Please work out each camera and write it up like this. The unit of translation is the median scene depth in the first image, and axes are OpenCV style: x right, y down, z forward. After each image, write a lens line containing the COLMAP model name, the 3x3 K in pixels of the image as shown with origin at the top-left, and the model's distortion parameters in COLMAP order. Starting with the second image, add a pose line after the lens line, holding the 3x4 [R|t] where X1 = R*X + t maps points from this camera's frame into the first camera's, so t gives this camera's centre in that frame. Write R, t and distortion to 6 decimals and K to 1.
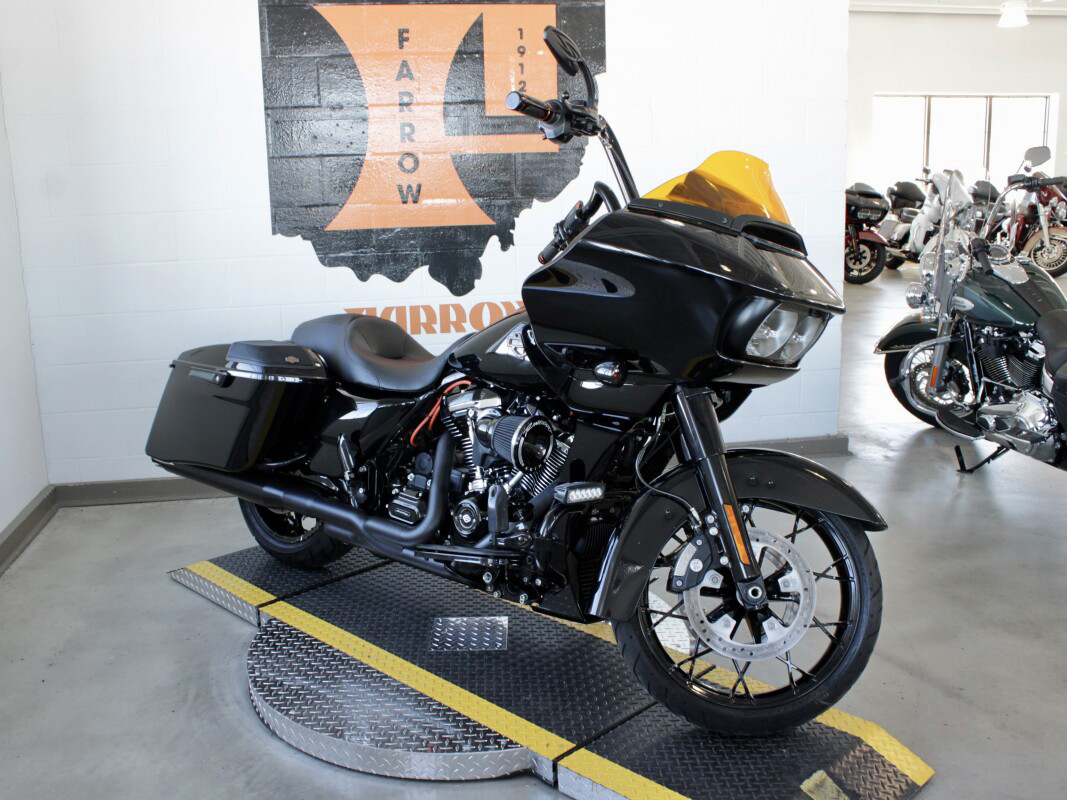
lens RADIAL K [[1064.7, 0, 530.1], [0, 1064.7, 395.6], [0, 0, 1]] dist [-0.083381, 0.000000]
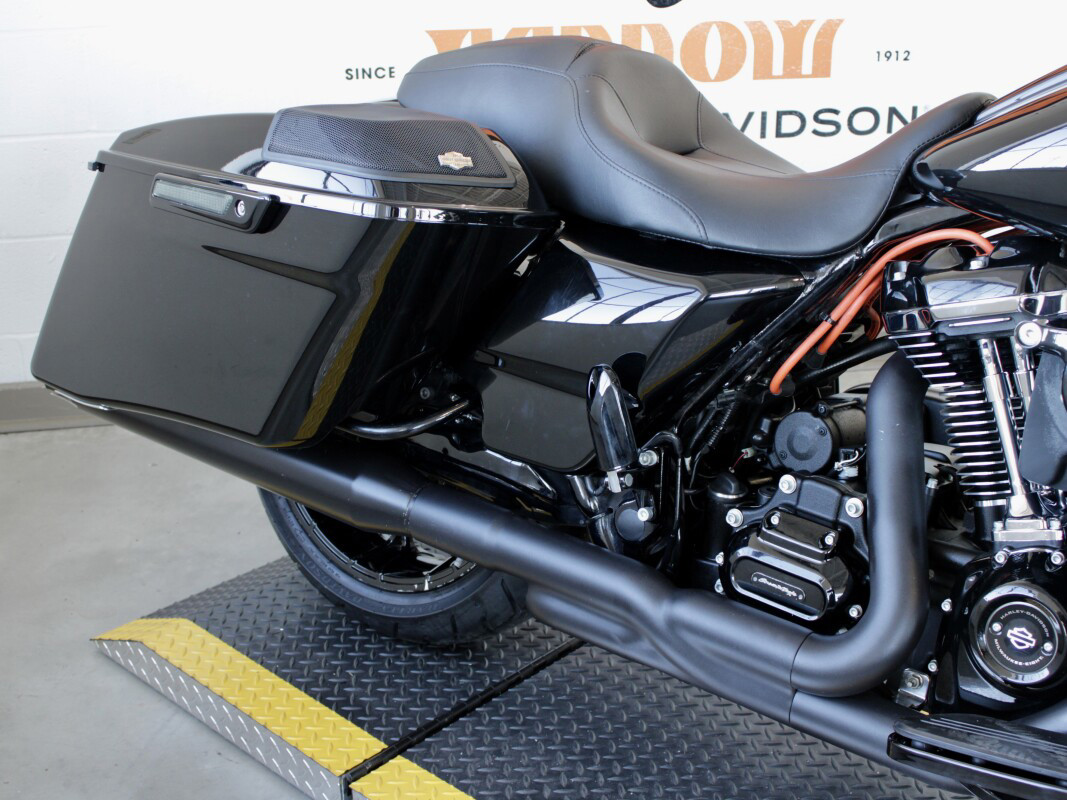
lens RADIAL K [[1400.8, 0, 544.6], [0, 1400.8, 396.8], [0, 0, 1]] dist [-0.049530, 0.000000]
pose [[0.999200, 0.003112, 0.039875, -0.228627], [-0.009539, 0.986742, 0.162014, -0.034199], [-0.038843, -0.162264, 0.985983, 0.554731]]
